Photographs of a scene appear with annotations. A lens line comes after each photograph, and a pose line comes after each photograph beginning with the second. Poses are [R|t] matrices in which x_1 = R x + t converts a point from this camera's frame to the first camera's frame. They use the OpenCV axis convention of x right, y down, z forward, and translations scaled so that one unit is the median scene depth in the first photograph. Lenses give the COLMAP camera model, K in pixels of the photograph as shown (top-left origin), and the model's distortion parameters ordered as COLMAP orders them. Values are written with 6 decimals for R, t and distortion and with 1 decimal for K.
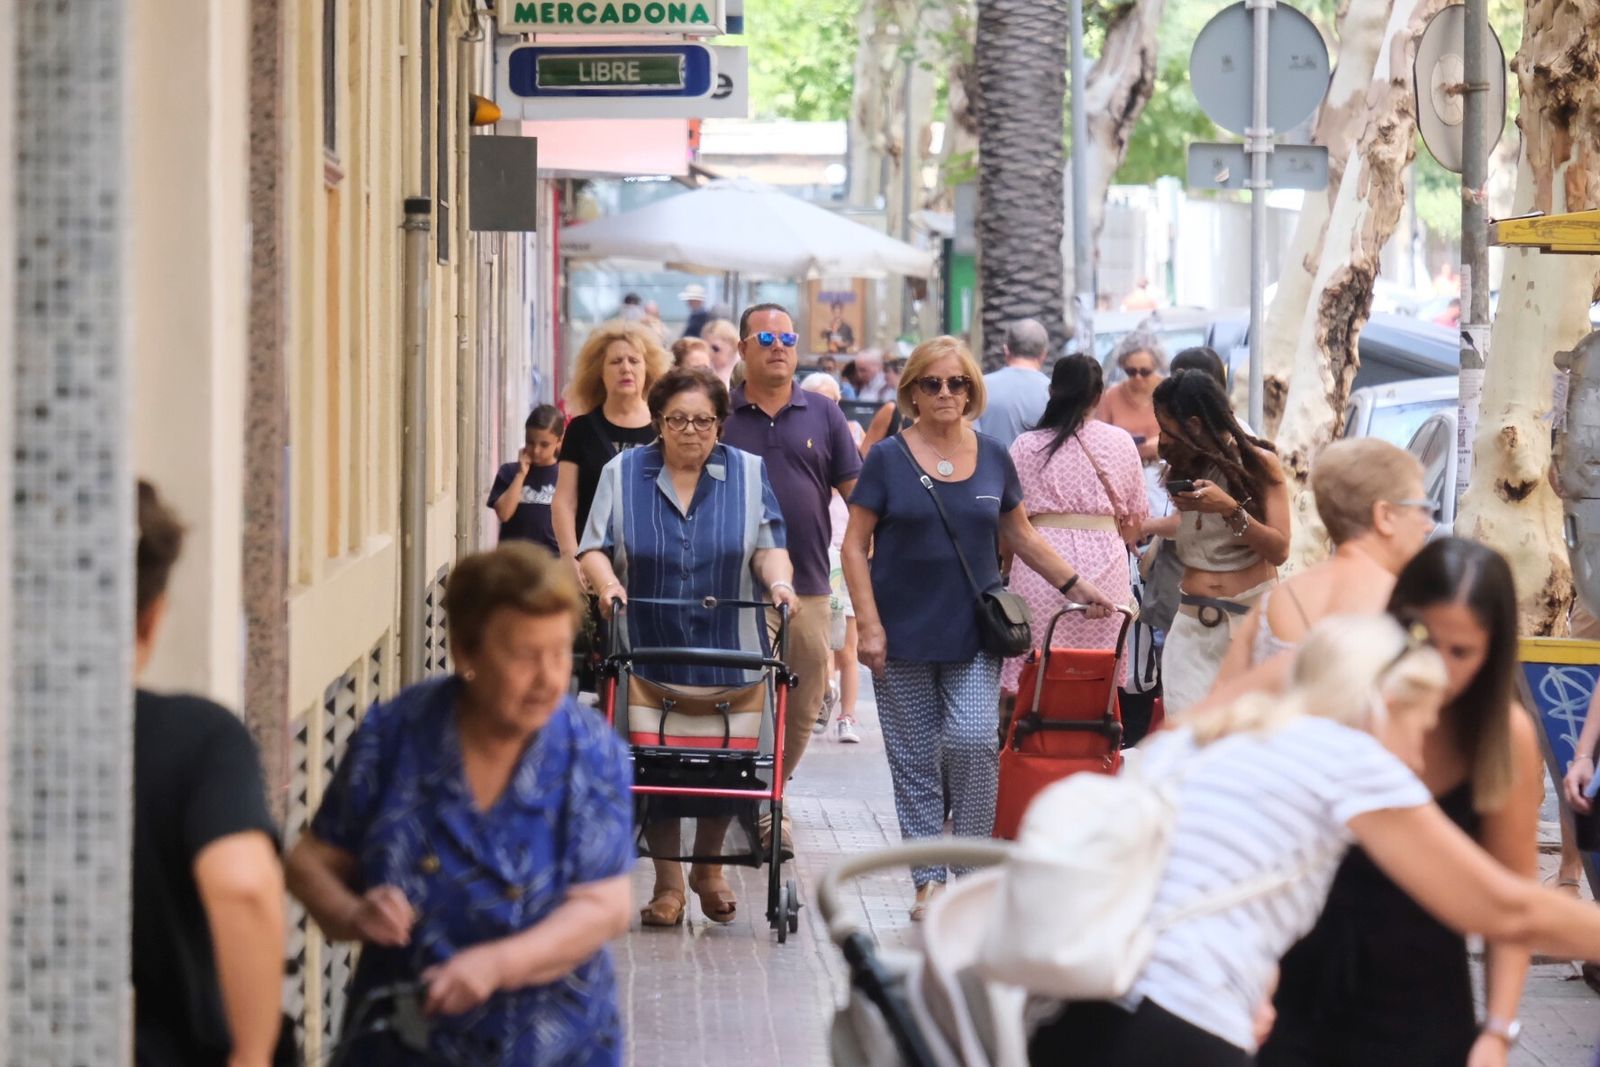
lens RADIAL K [[4858.3, 0, 800.0], [0, 4858.3, 533.5], [0, 0, 1]] dist [-0.040579, -0.705374]
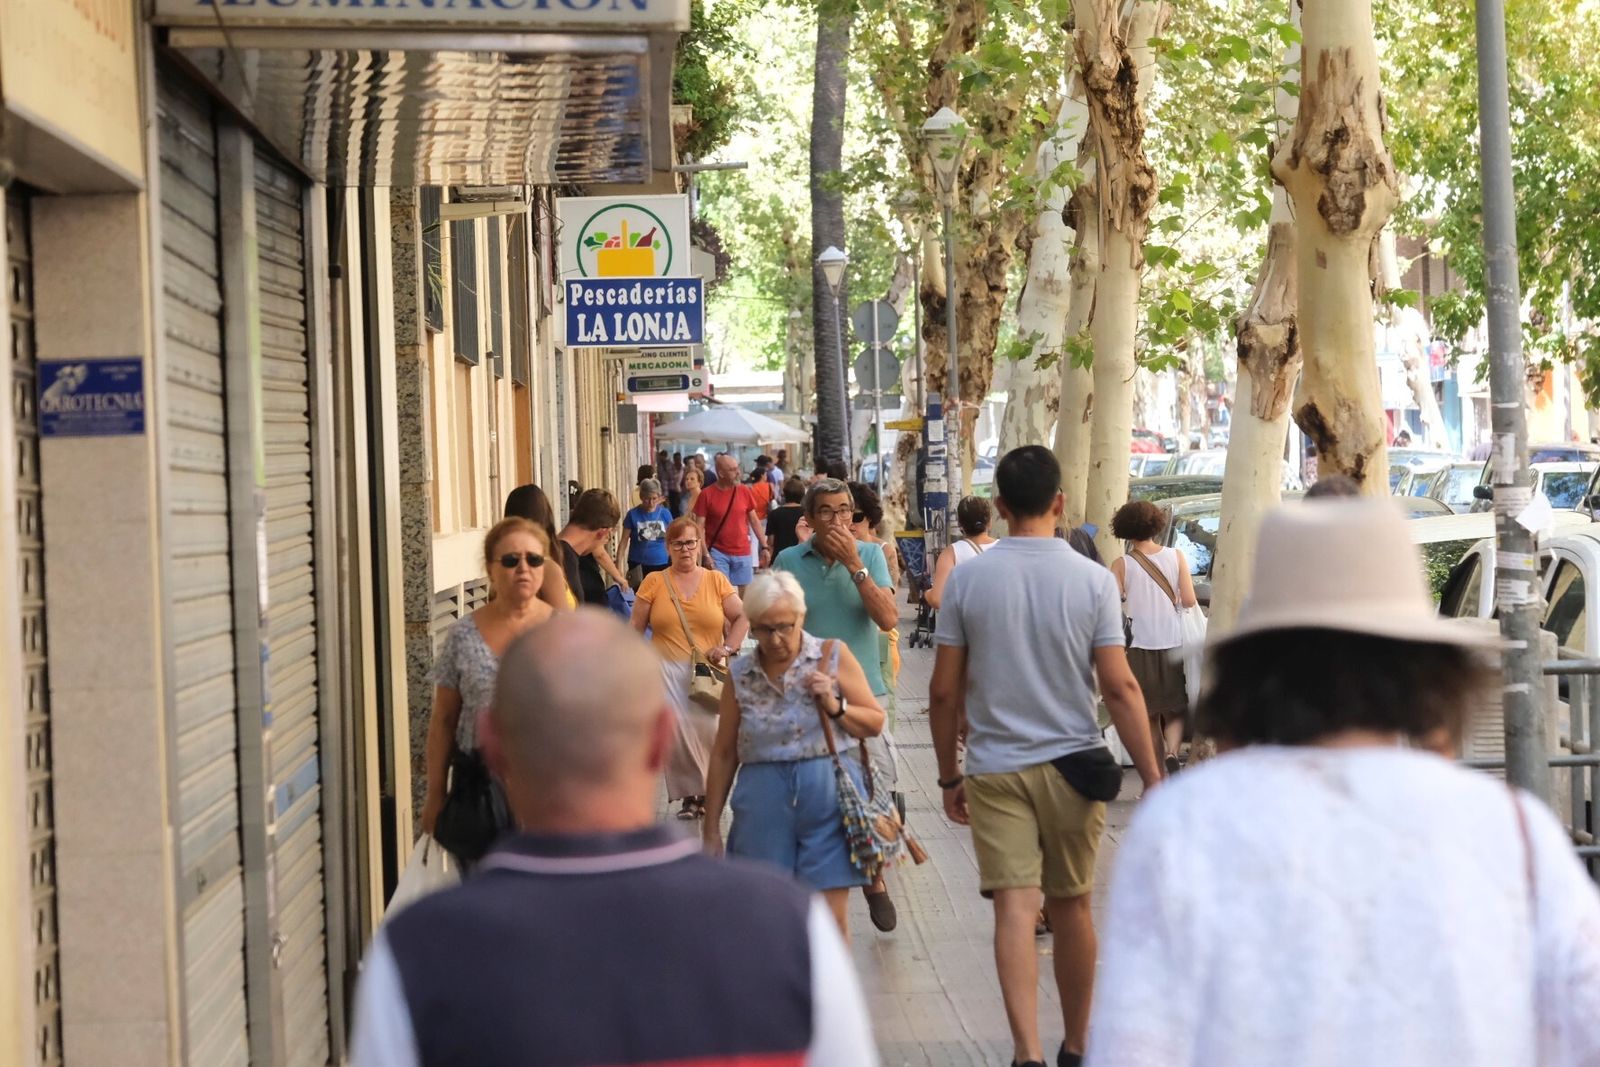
lens RADIAL K [[4858.3, 0, 800.0], [0, 4858.3, 533.5], [0, 0, 1]] dist [-0.040579, -0.705374]
pose [[0.998959, -0.035544, -0.028583, 0.145722], [0.034521, 0.998773, -0.035505, 0.125147], [0.029810, 0.034481, 0.998961, -2.260110]]
